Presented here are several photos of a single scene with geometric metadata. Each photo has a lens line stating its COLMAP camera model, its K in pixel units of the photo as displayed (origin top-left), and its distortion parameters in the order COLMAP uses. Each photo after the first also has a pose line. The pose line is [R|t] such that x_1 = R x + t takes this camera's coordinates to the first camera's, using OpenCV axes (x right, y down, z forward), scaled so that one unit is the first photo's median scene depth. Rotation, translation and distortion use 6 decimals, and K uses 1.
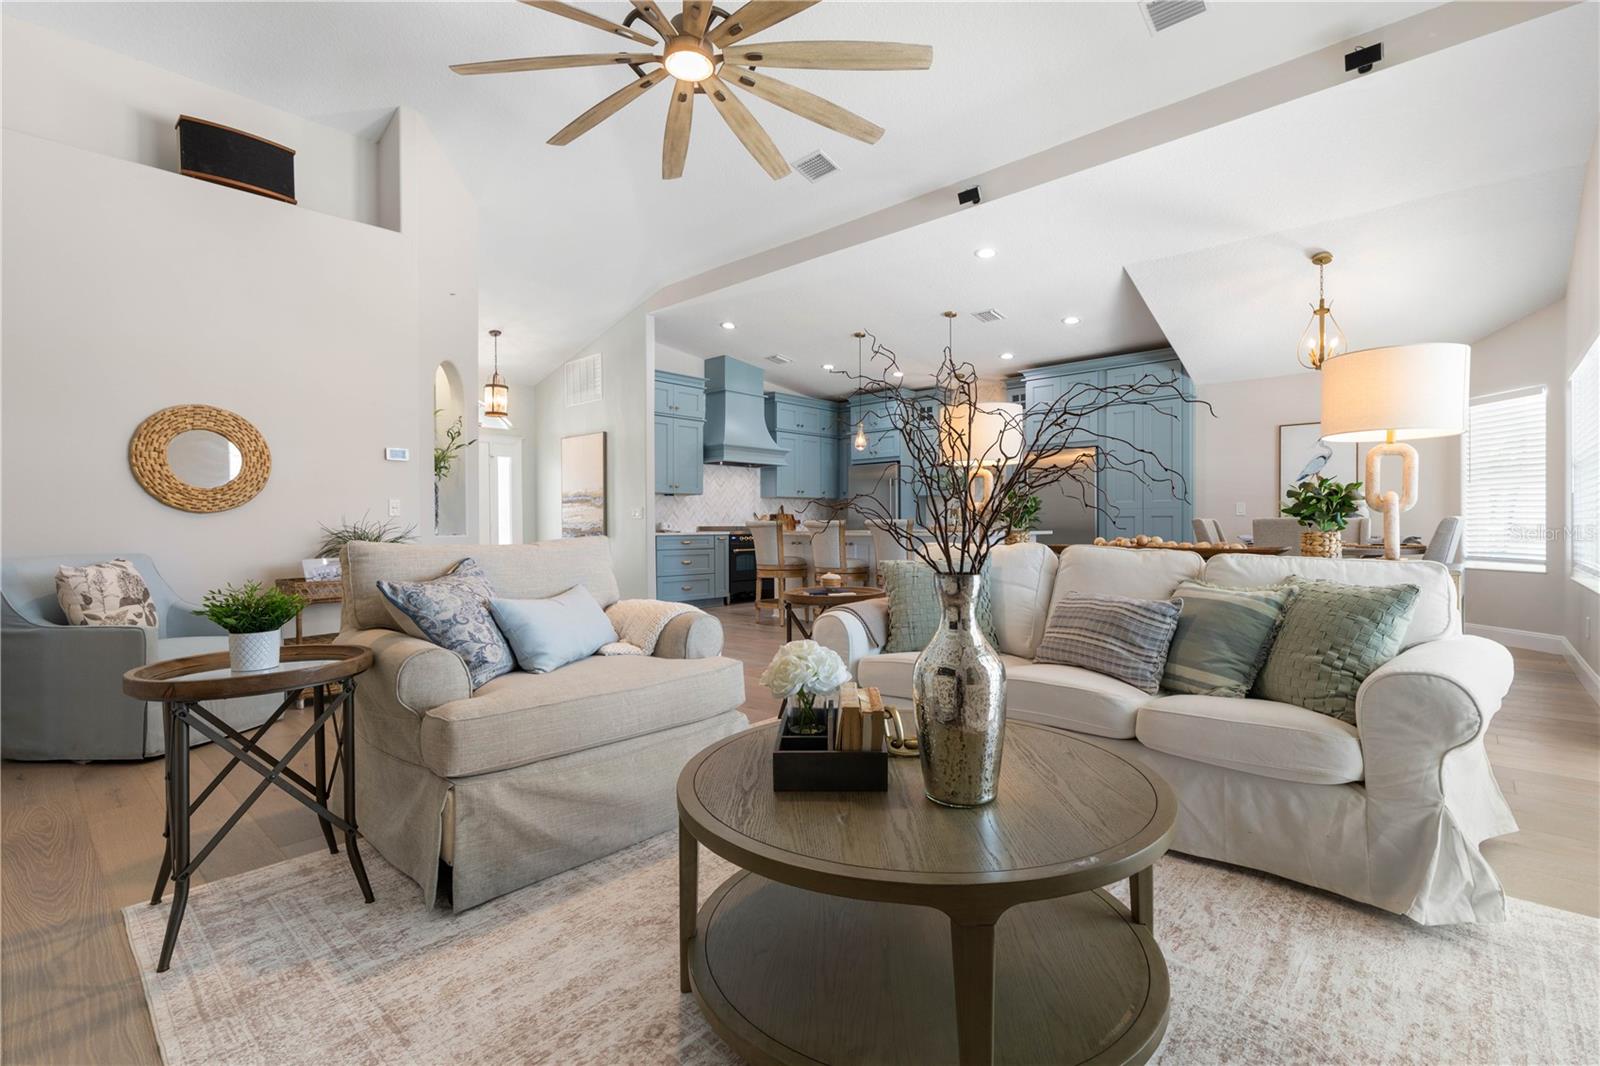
lens RADIAL K [[726.2, 0, 797.6], [0, 726.2, 539.2], [0, 0, 1]] dist [0.004234, -0.000423]
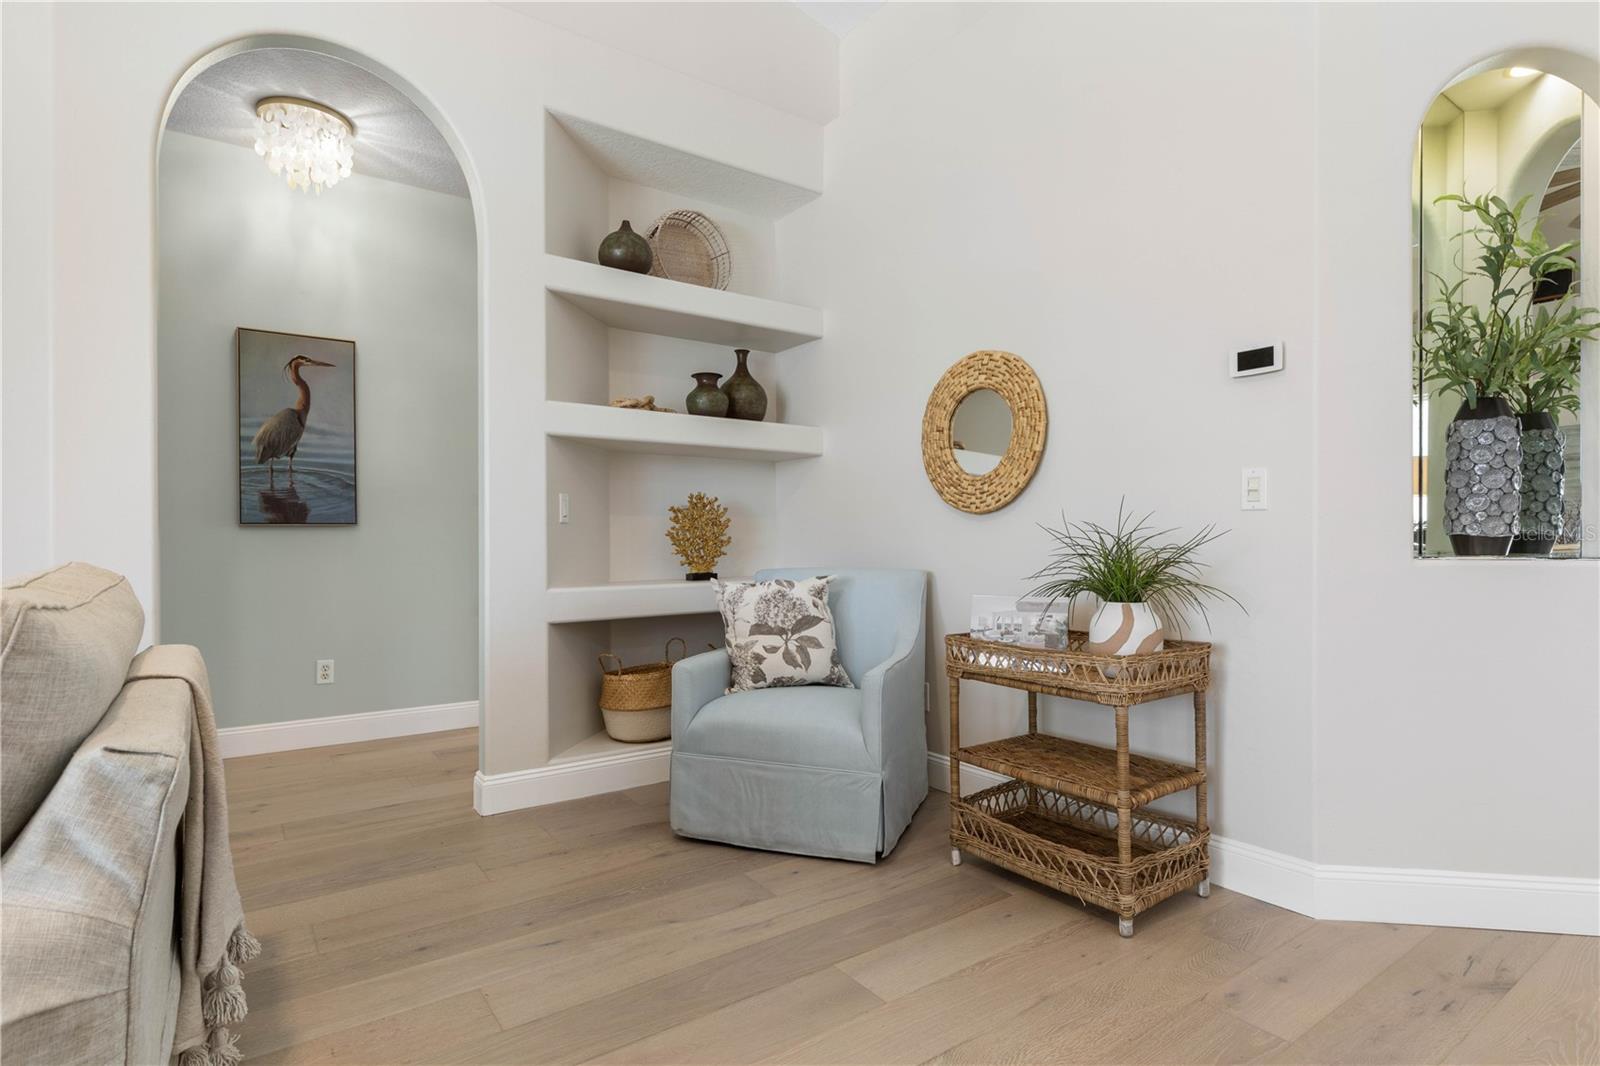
lens RADIAL K [[808.7, 0, 808.1], [0, 808.7, 542.3], [0, 0, 1]] dist [-0.002904, 0.002525]
pose [[-0.187199, 0.010680, -0.982264, -0.028858], [-0.020584, 0.999679, 0.014792, -0.008287], [0.982106, 0.022988, -0.186919, 0.453473]]
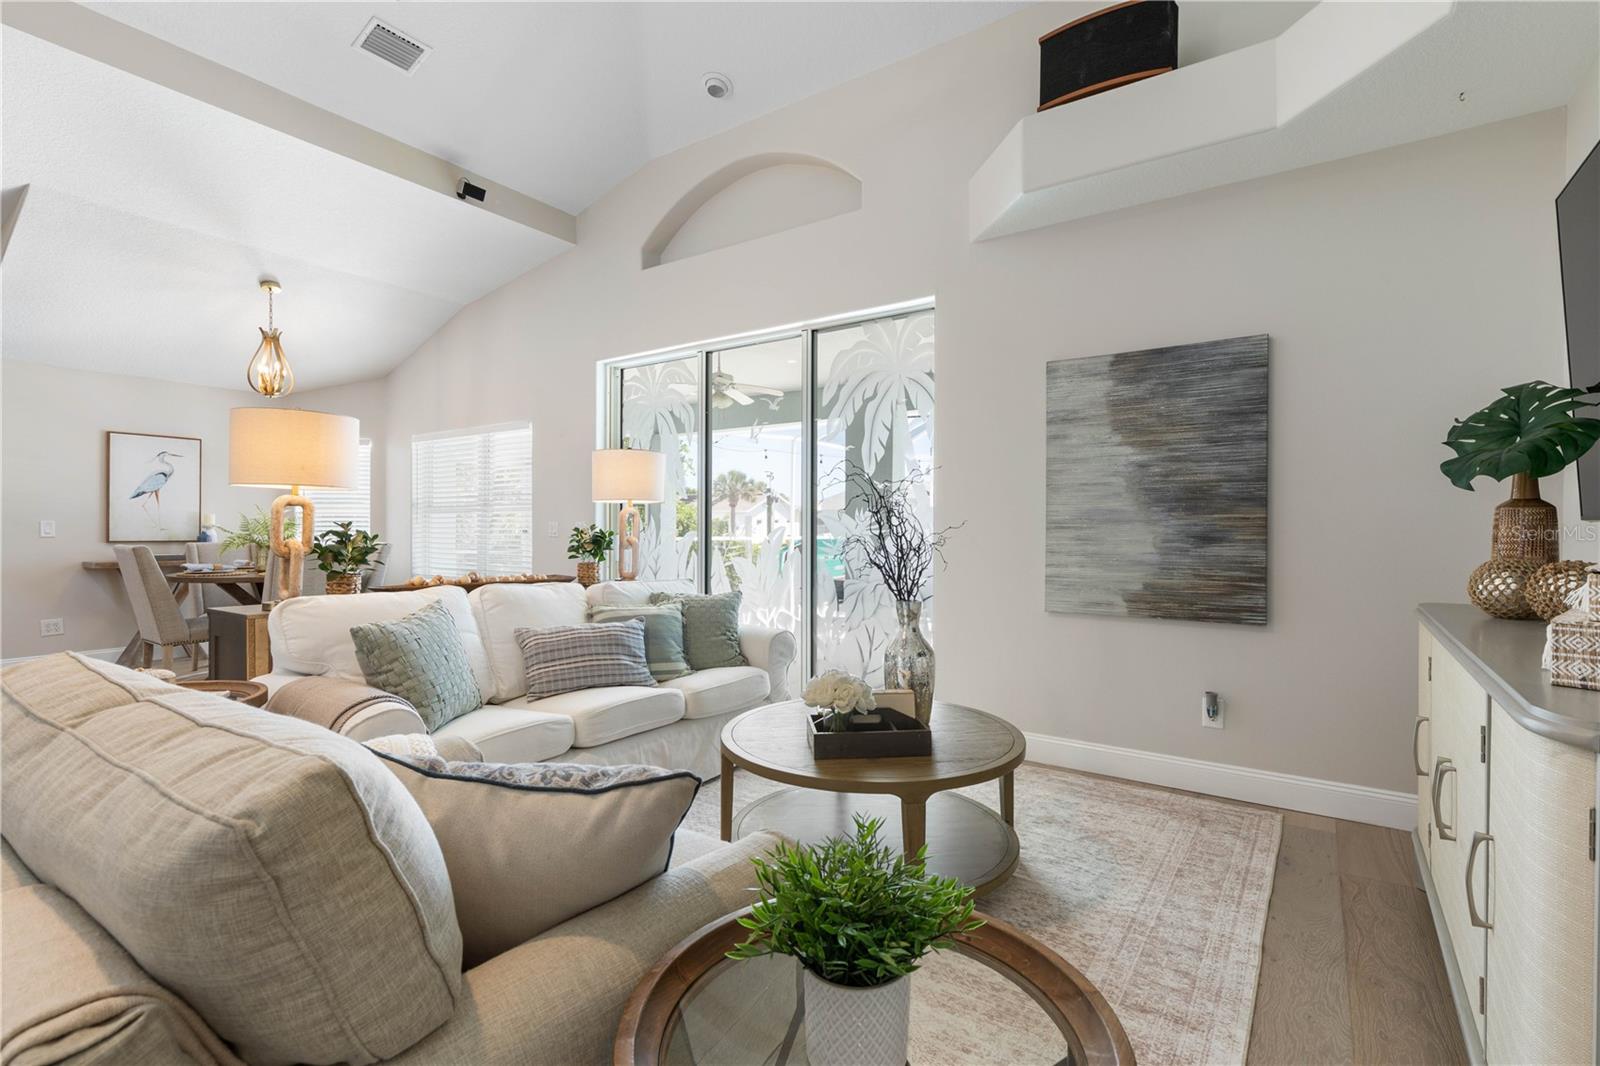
lens RADIAL K [[726.2, 0, 823.9], [0, 726.2, 529.0], [0, 0, 1]] dist [0.004234, -0.000423]
pose [[-0.160597, 0.002232, 0.987018, -0.240157], [0.019432, 0.999811, 0.000901, -0.020663], [-0.986829, 0.019324, -0.160610, 0.242867]]
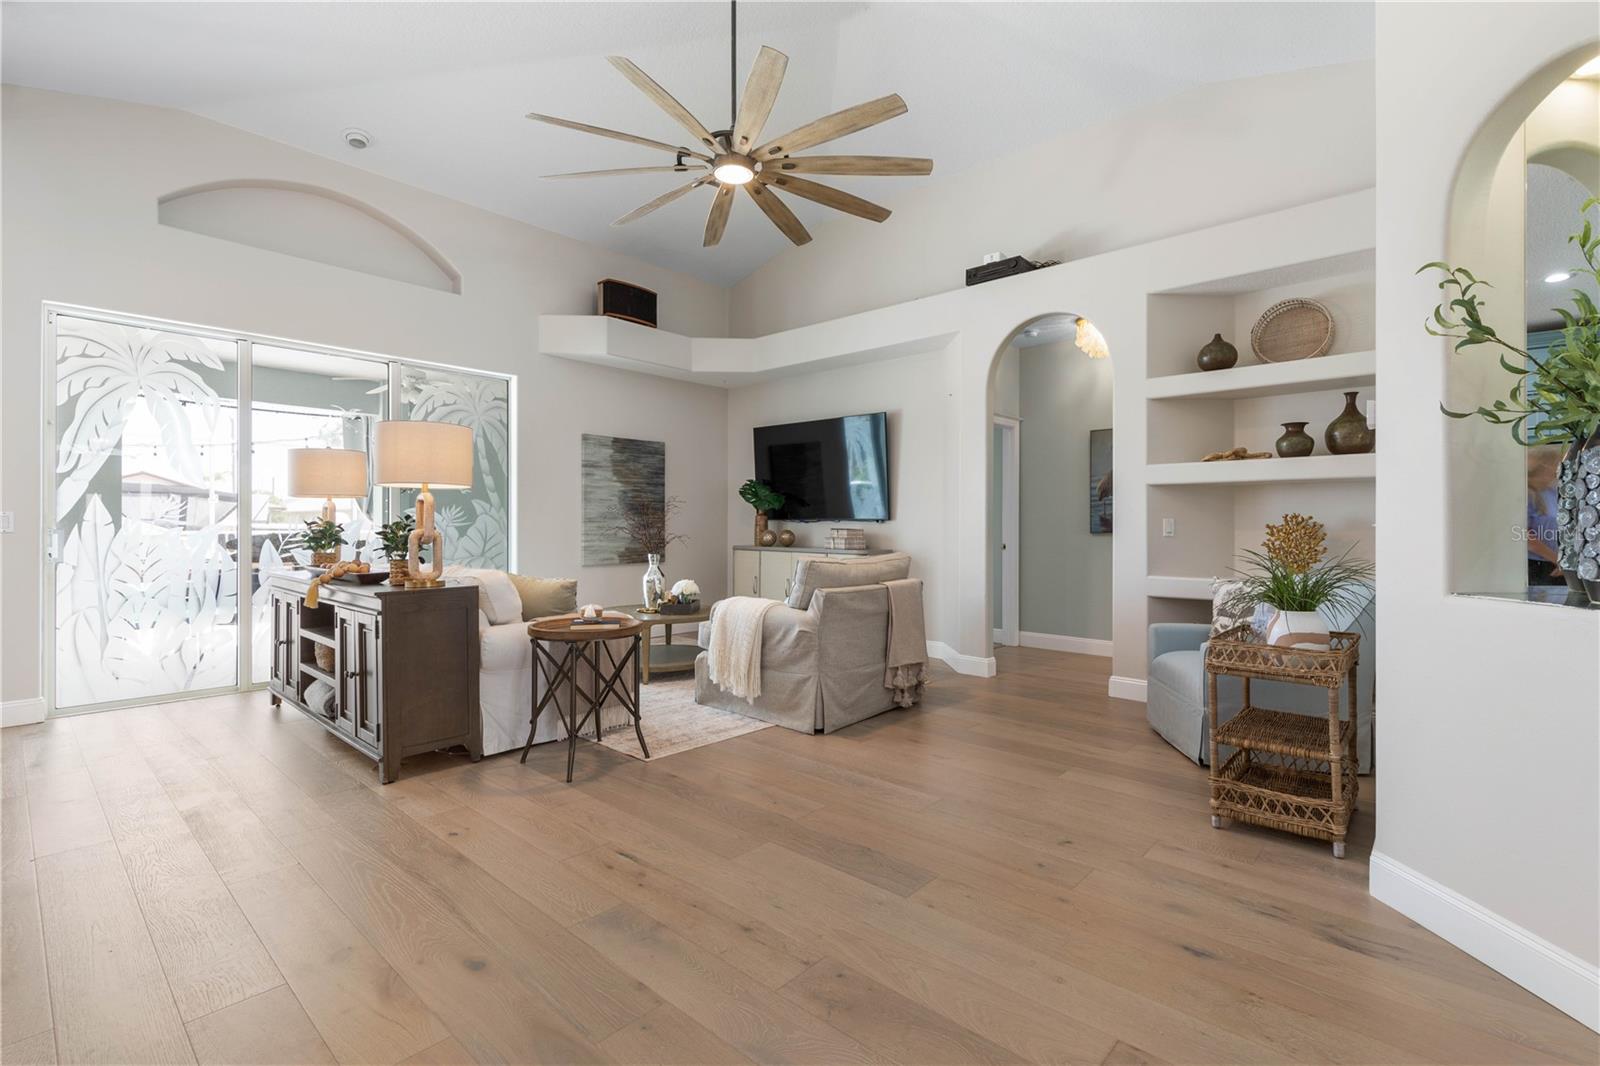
lens RADIAL K [[726.2, 0, 819.8], [0, 726.2, 530.1], [0, 0, 1]] dist [0.004234, -0.000423]
pose [[-0.999461, 0.003911, -0.032581, -0.092191], [0.002986, 0.999592, 0.028409, -0.029998], [0.032679, 0.028296, -0.999065, 0.798751]]
